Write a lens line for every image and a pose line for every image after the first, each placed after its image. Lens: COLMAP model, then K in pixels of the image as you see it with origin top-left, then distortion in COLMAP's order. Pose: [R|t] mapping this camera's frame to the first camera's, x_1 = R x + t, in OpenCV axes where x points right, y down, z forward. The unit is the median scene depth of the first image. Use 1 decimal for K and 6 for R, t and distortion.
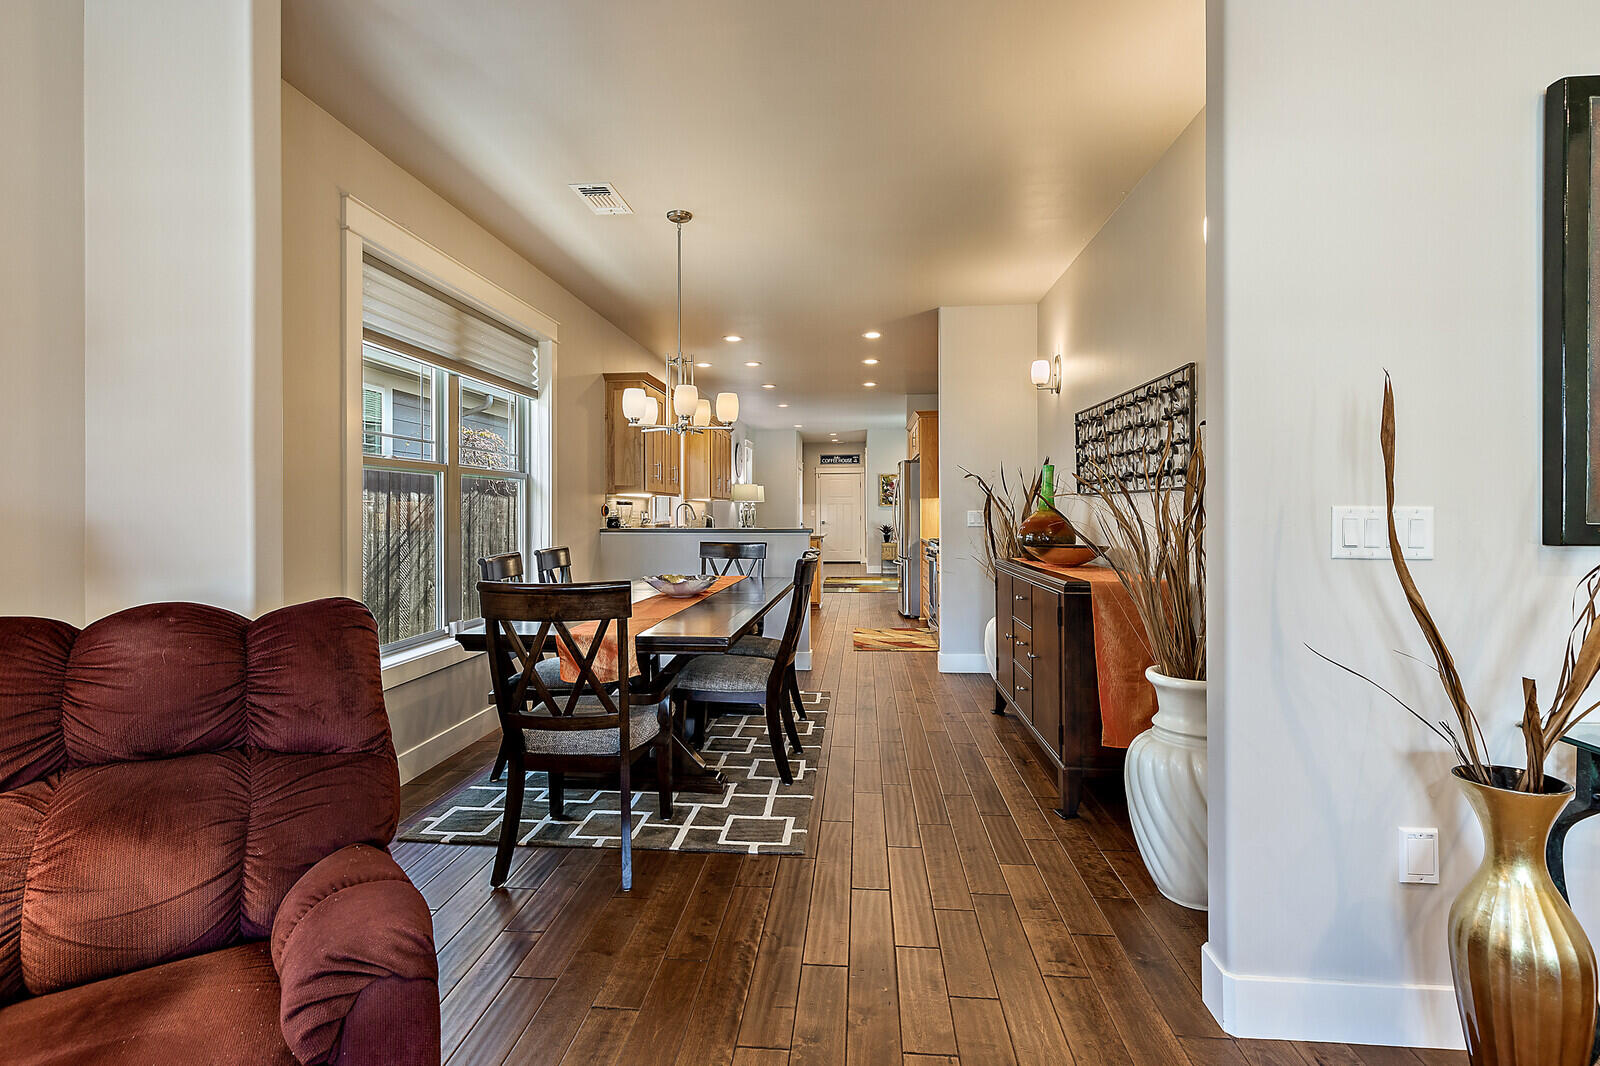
lens RADIAL K [[722.6, 0, 797.6], [0, 722.6, 503.3], [0, 0, 1]] dist [0.003914, 0.000712]
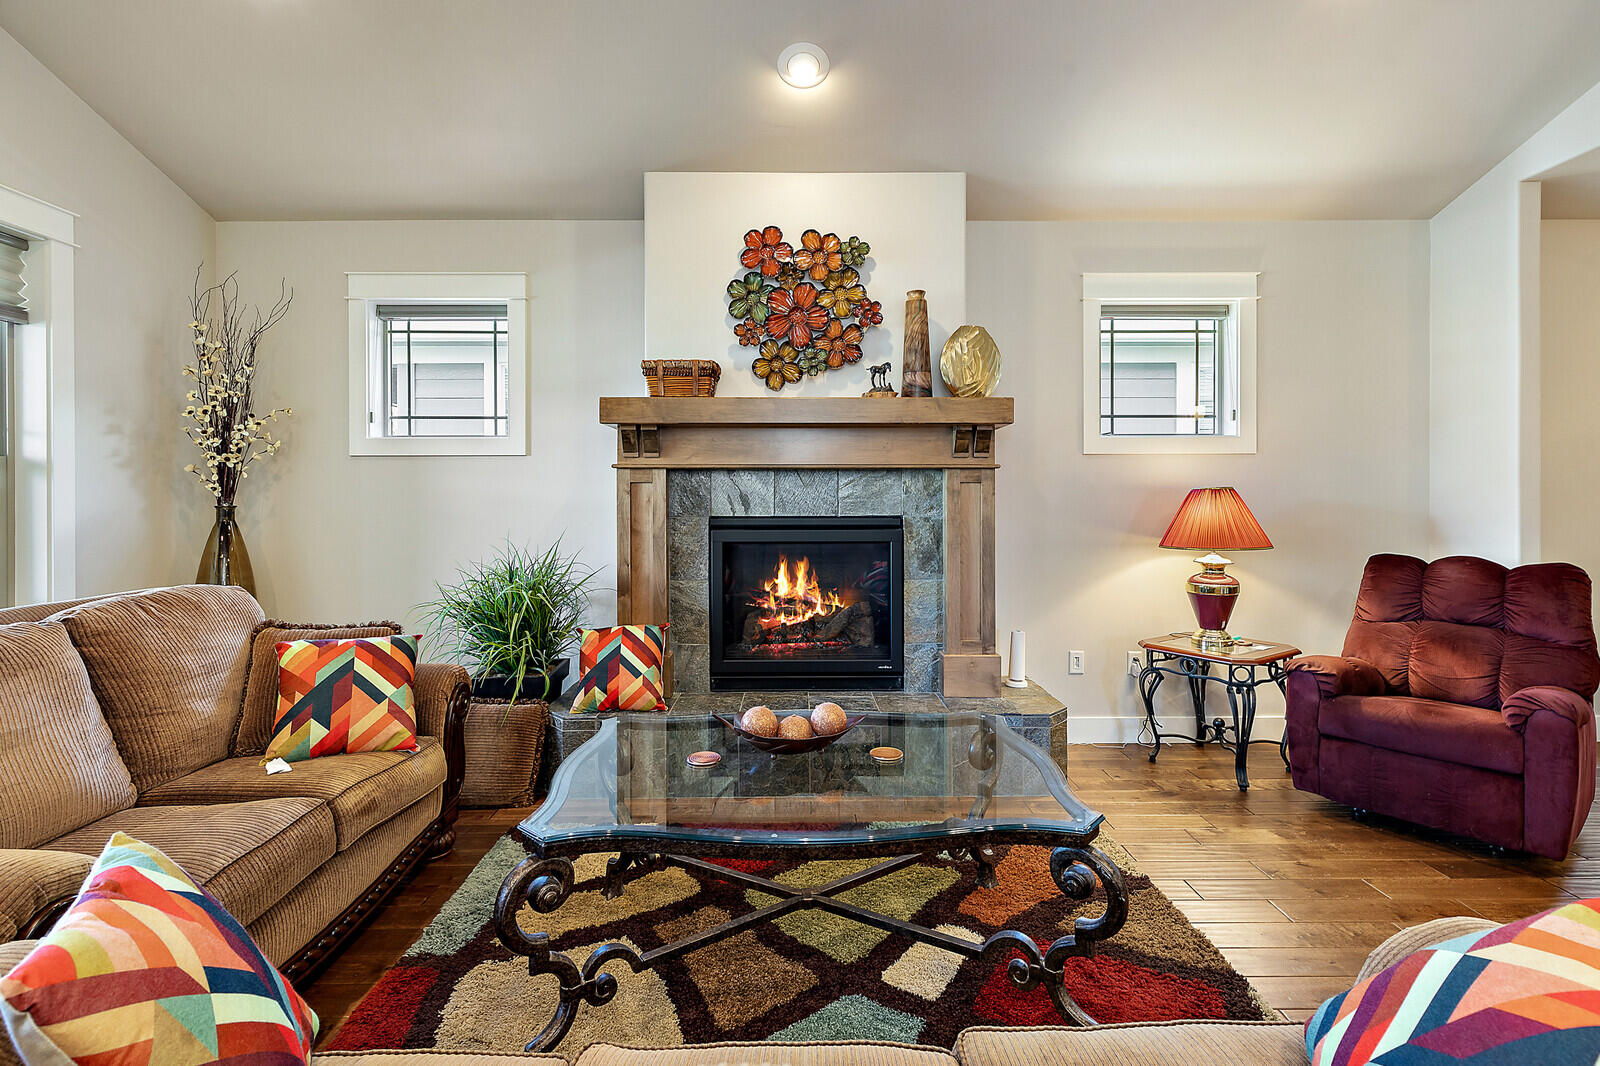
lens RADIAL K [[722.6, 0, 797.6], [0, 722.6, 503.3], [0, 0, 1]] dist [0.003914, 0.000712]
pose [[0.077427, 0.009991, -0.996948, 0.445051], [0.010412, 0.999887, 0.010830, -0.025420], [0.996944, -0.011219, 0.077314, -0.453986]]
